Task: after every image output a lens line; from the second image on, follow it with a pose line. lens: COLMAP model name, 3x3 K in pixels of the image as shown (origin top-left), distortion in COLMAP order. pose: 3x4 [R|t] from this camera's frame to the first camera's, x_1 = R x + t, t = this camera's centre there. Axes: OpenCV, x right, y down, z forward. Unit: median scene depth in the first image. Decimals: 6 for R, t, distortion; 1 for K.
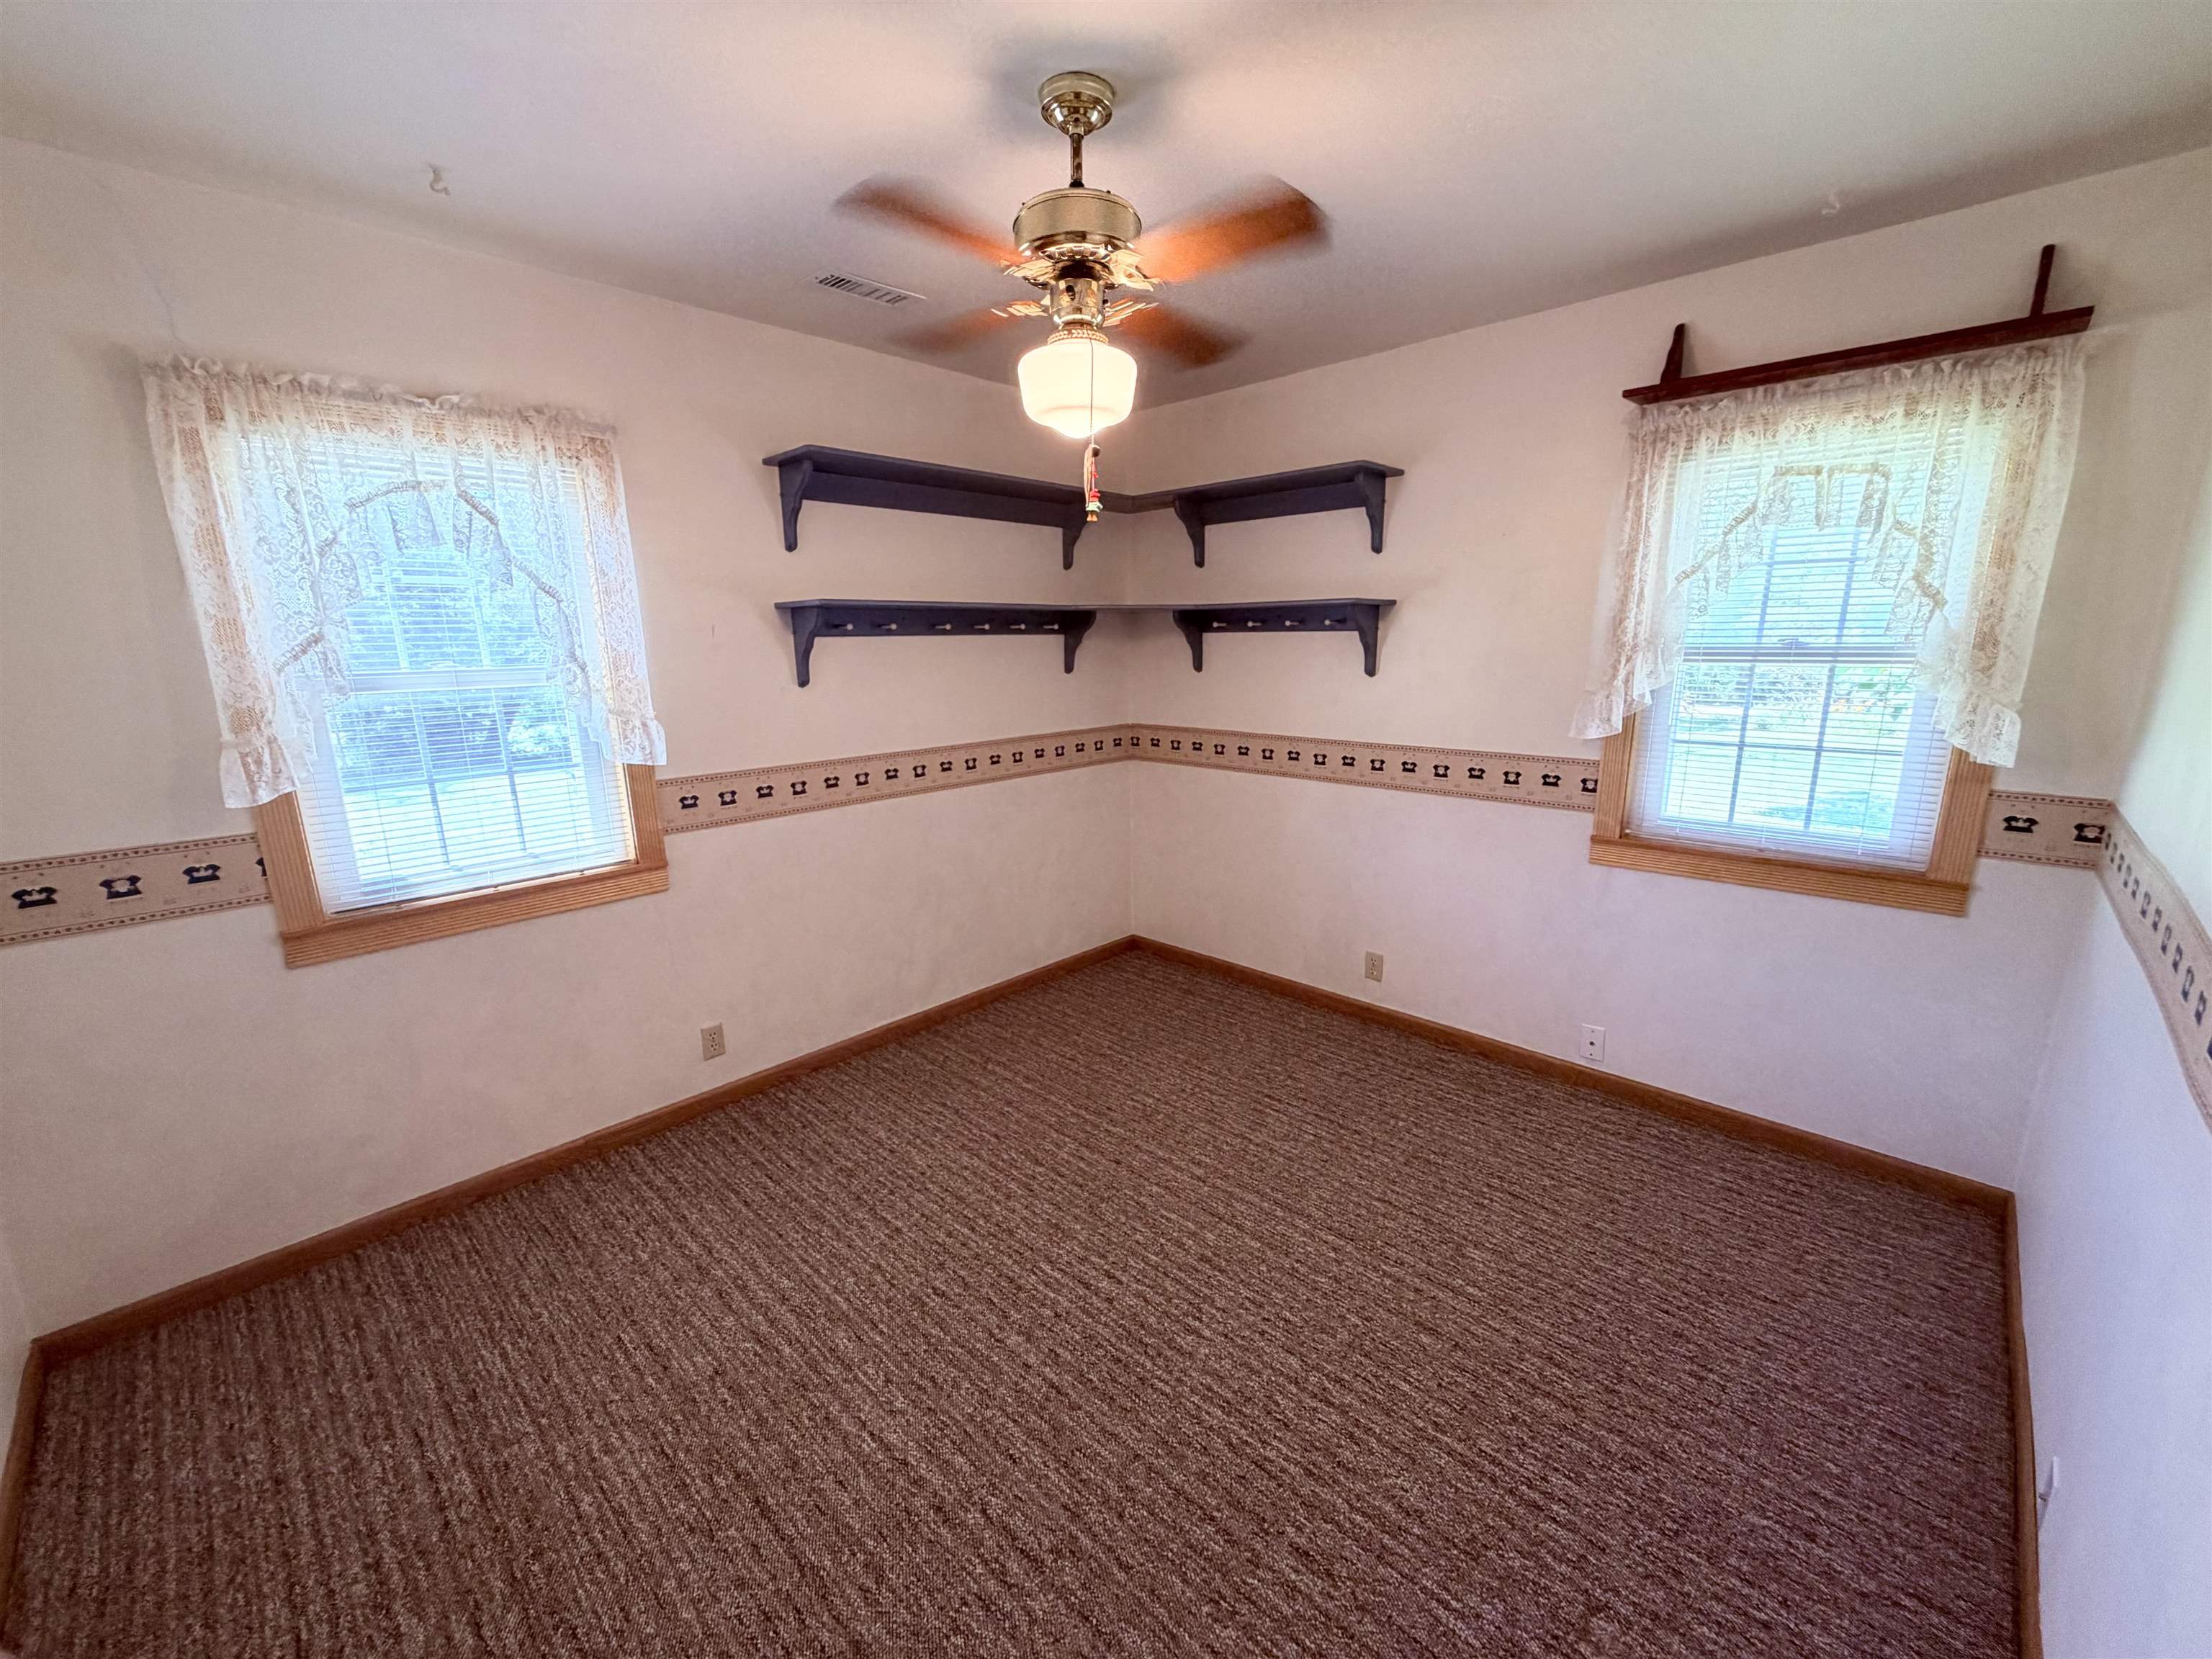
lens RADIAL K [[884.0, 0, 1101.7], [0, 884.0, 835.8], [0, 0, 1]] dist [-0.004345, -0.000982]
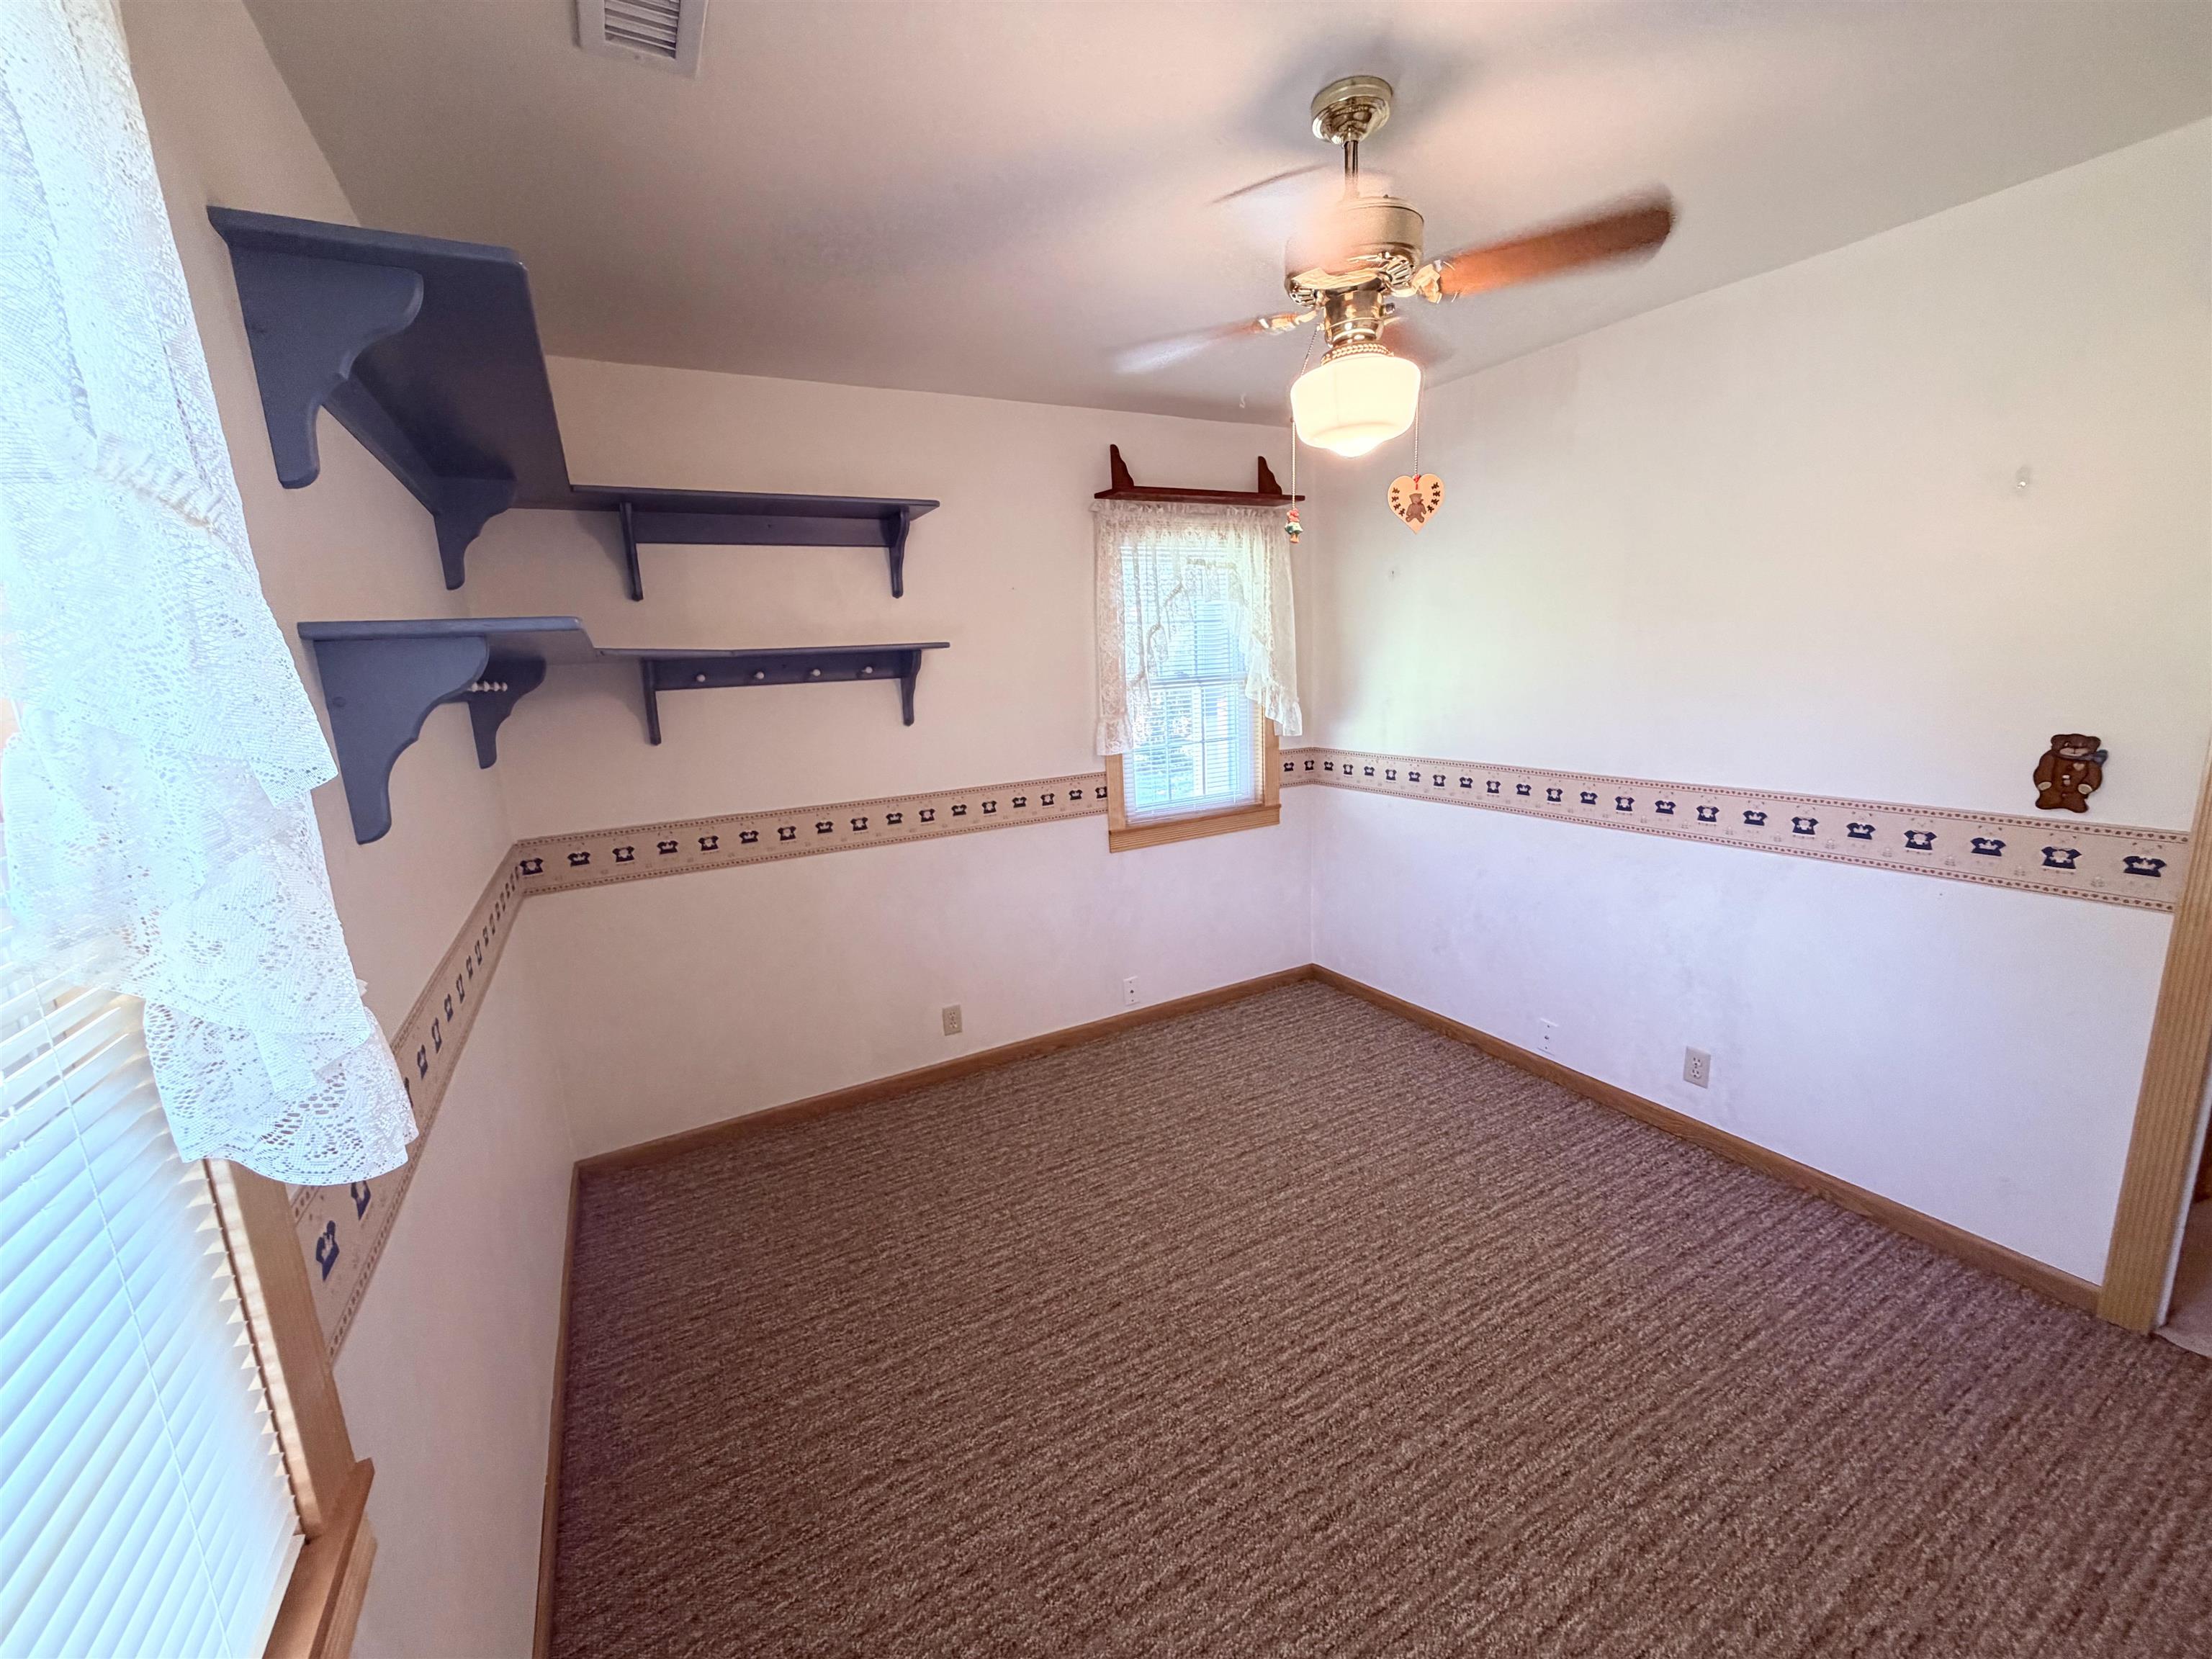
lens RADIAL K [[884.0, 0, 1100.4], [0, 884.0, 831.1], [0, 0, 1]] dist [-0.004345, -0.000982]
pose [[0.292900, -0.179201, 0.939200, -0.748030], [0.257791, 0.960705, 0.102909, -0.158283], [-0.920735, 0.211975, 0.327586, 0.713810]]
